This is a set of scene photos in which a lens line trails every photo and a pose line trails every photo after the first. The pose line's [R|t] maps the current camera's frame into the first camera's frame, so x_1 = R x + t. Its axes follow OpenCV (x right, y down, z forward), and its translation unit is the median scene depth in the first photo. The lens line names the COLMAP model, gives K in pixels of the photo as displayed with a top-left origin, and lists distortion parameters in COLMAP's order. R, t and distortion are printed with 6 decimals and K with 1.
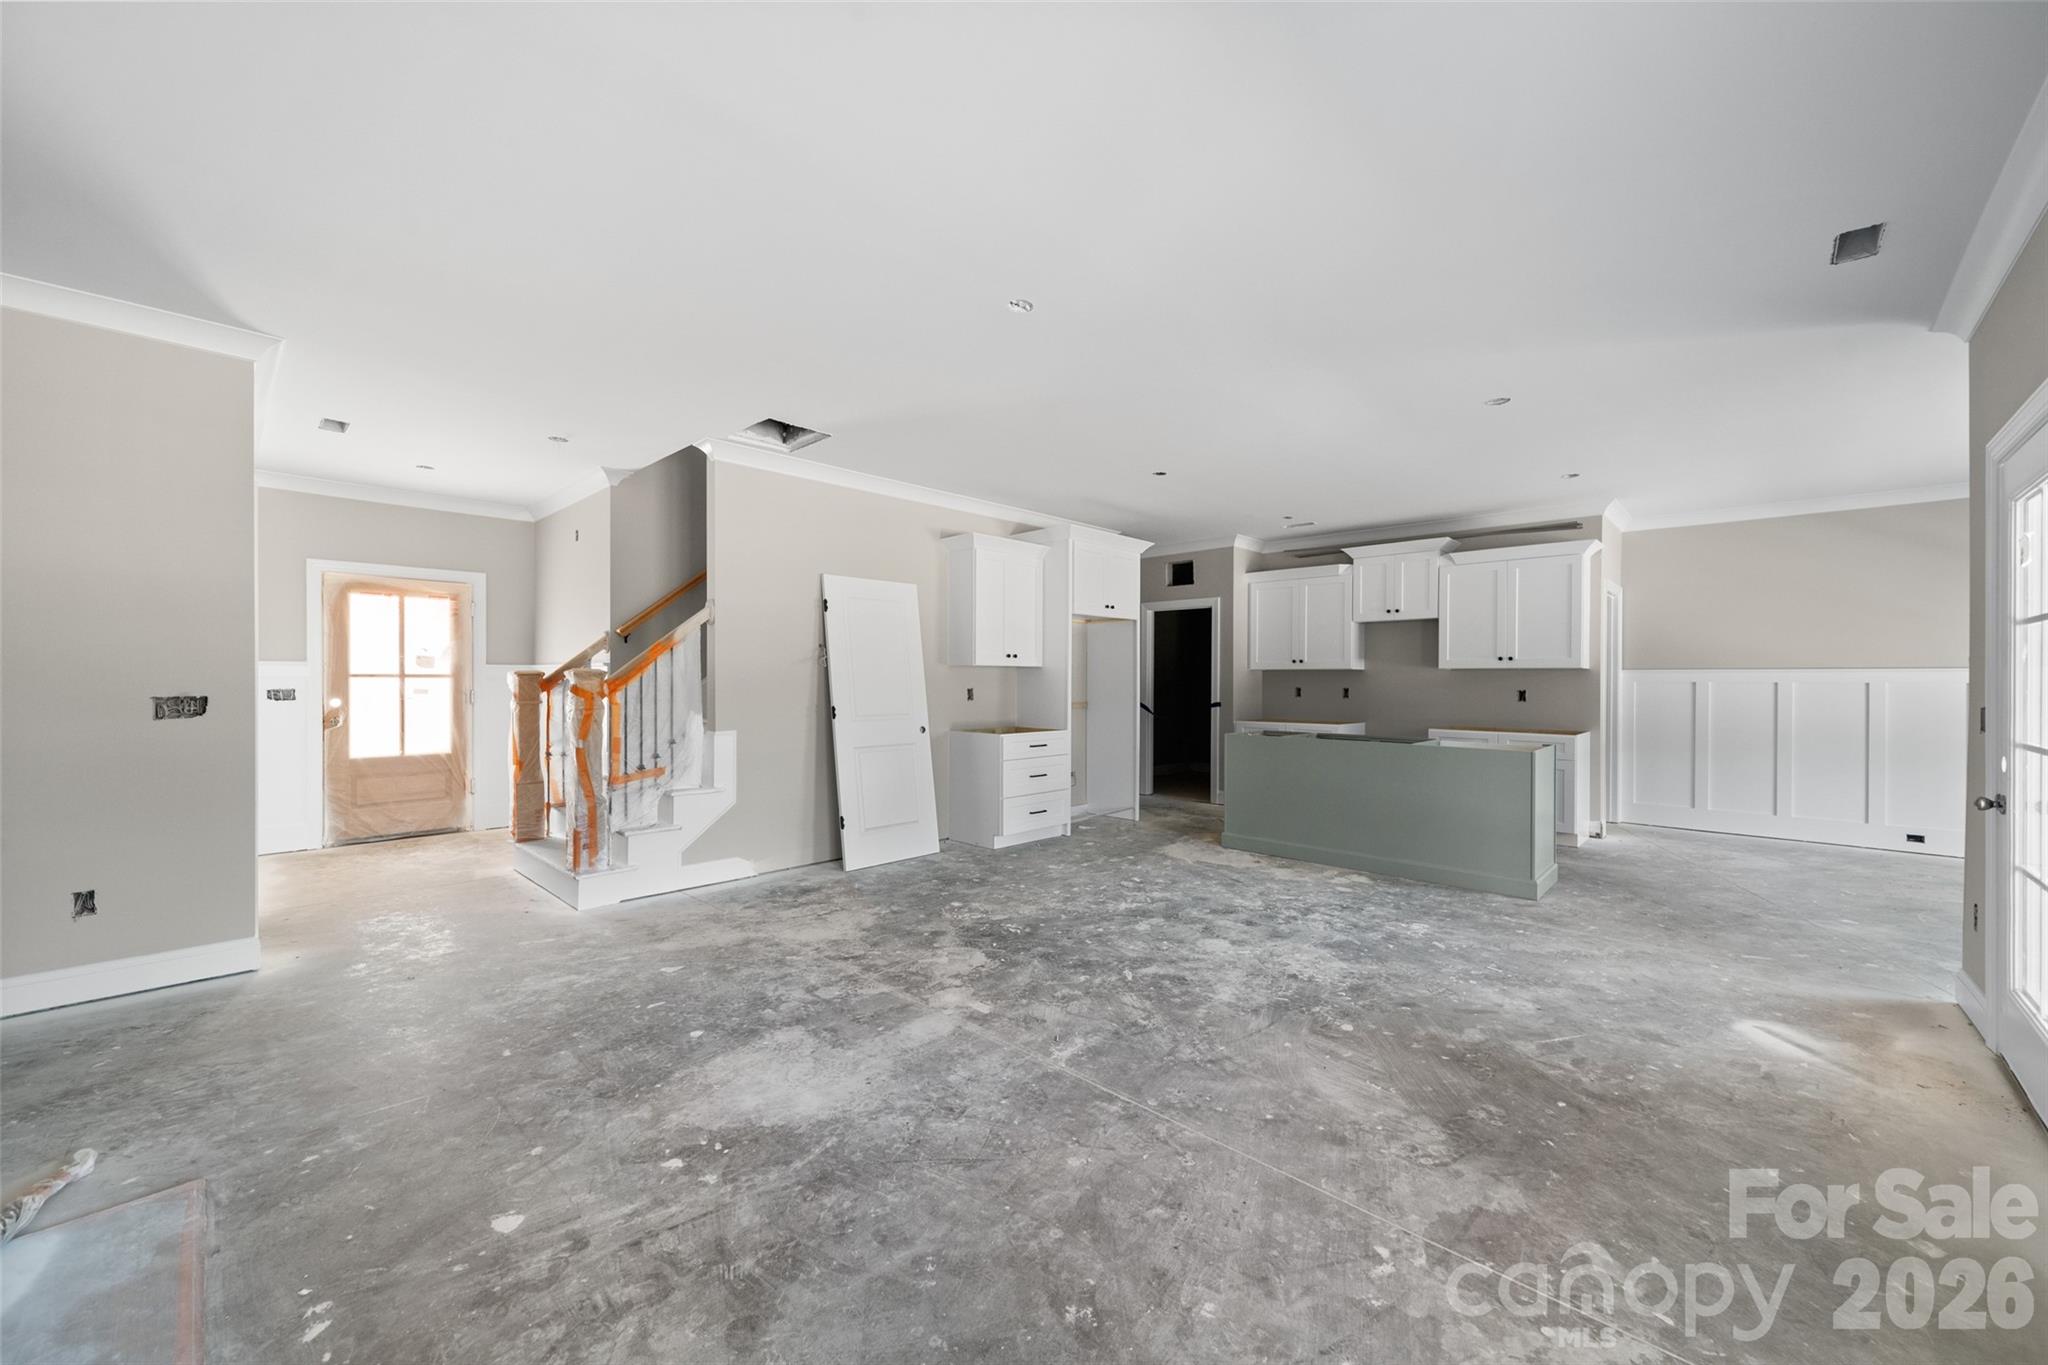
lens RADIAL K [[784.8, 0, 1040.9], [0, 784.8, 677.5], [0, 0, 1]] dist [0.001358, 0.000036]
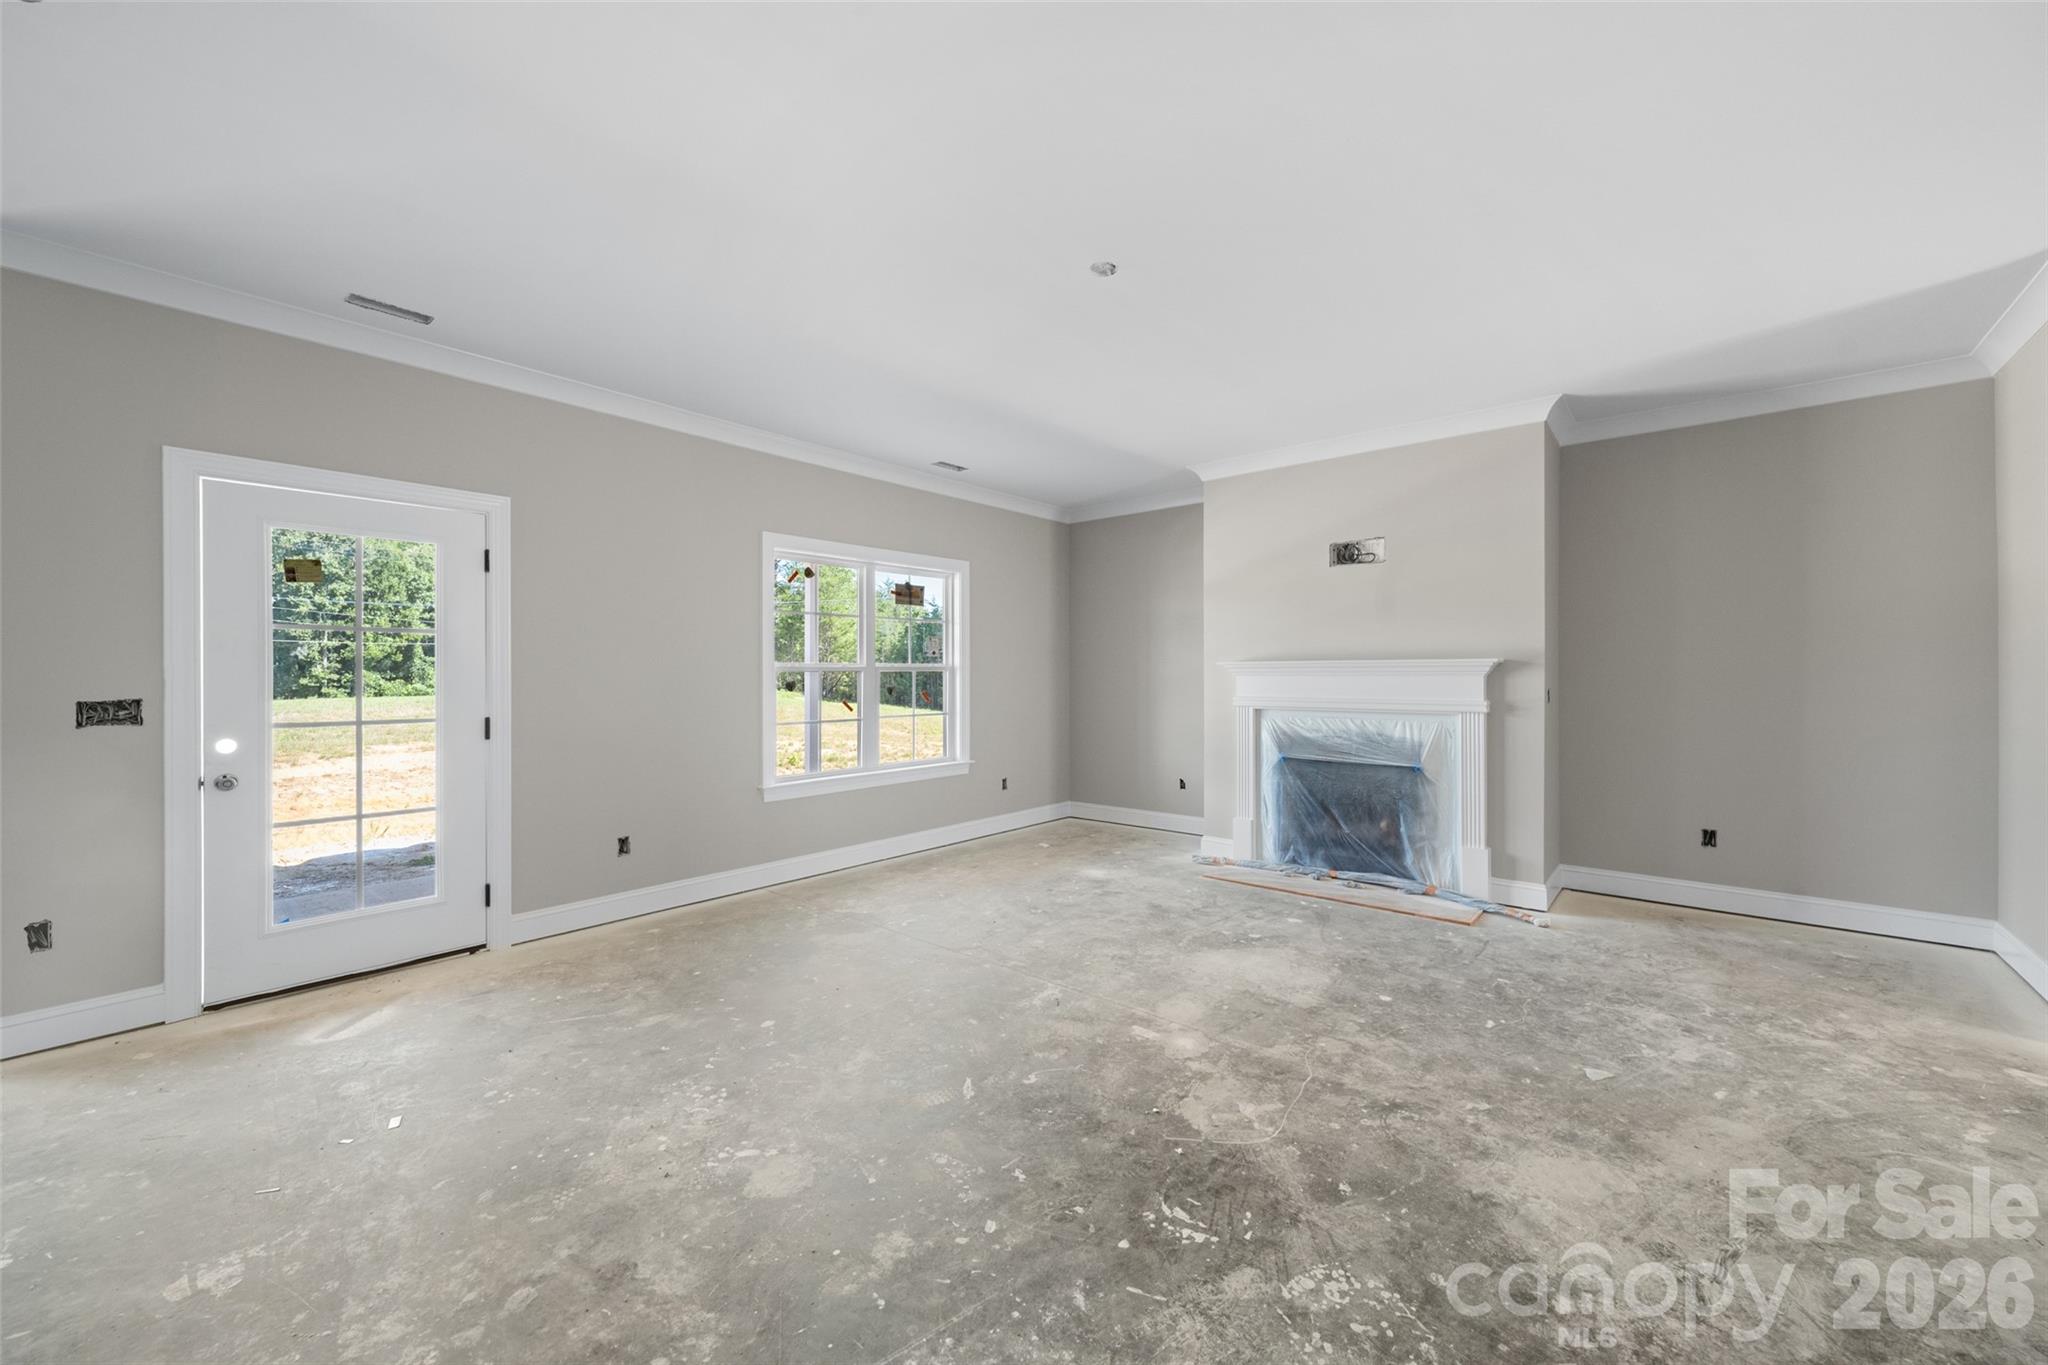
lens RADIAL K [[784.8, 0, 1040.9], [0, 784.8, 677.5], [0, 0, 1]] dist [0.001358, 0.000036]
pose [[-0.998494, -0.002392, -0.054801, 0.071153], [-0.002488, 0.999996, 0.001673, 0.003448], [0.054797, 0.001806, -0.998496, 1.427960]]
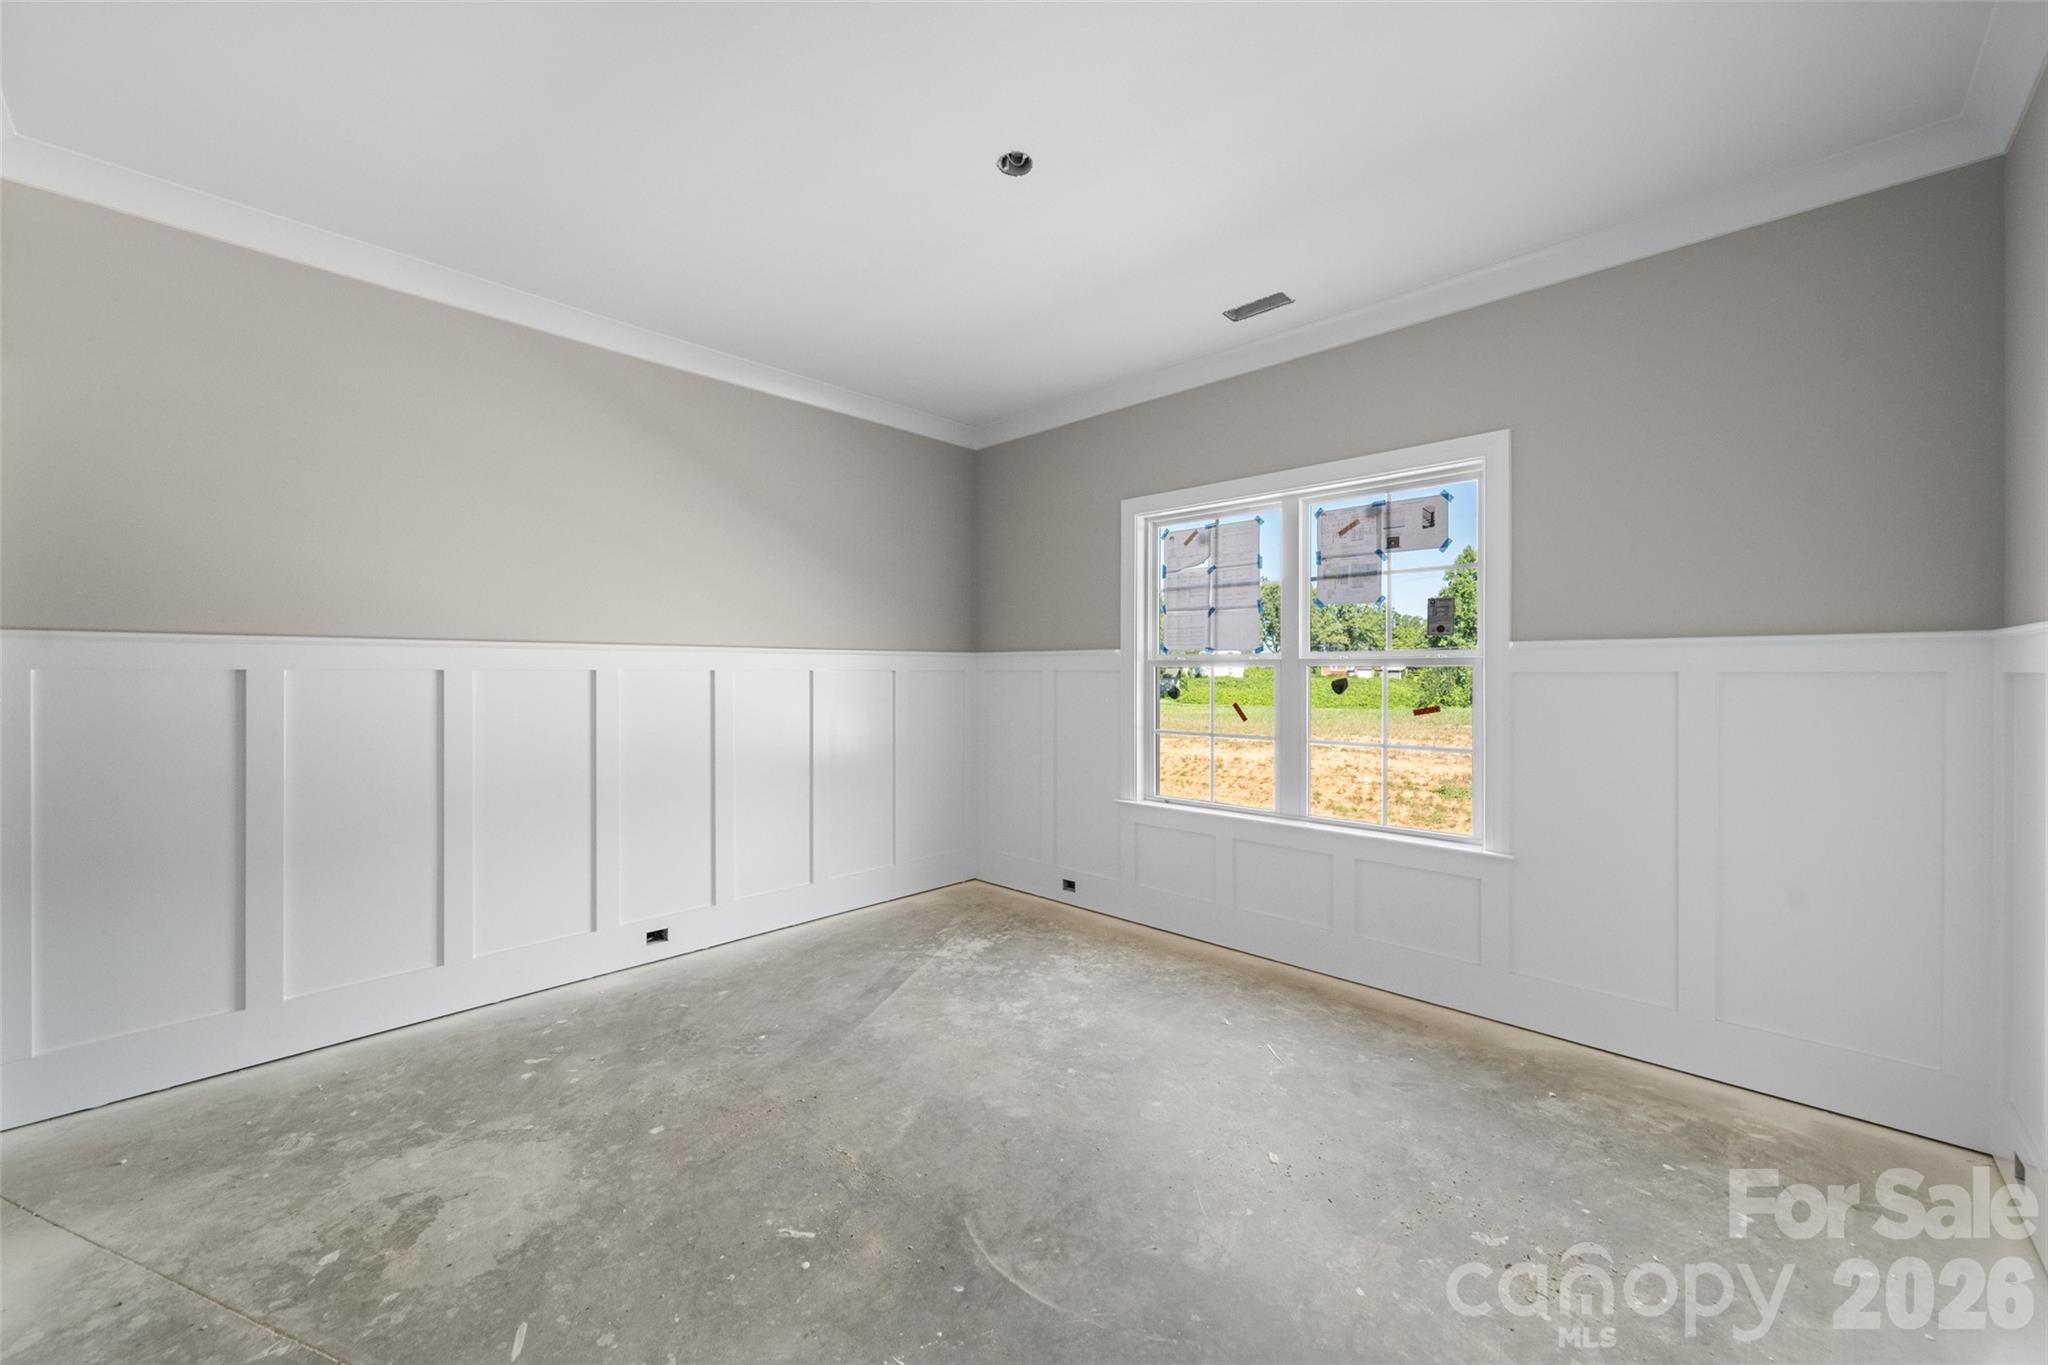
lens RADIAL K [[774.8, 0, 1033.3], [0, 774.8, 681.0], [0, 0, 1]] dist [-0.000538, -0.000161]
pose [[-0.010725, -0.017469, 0.999790, 0.773117], [-0.005851, 0.999831, 0.017407, 0.004277], [-0.999925, -0.005663, -0.010825, 1.051482]]
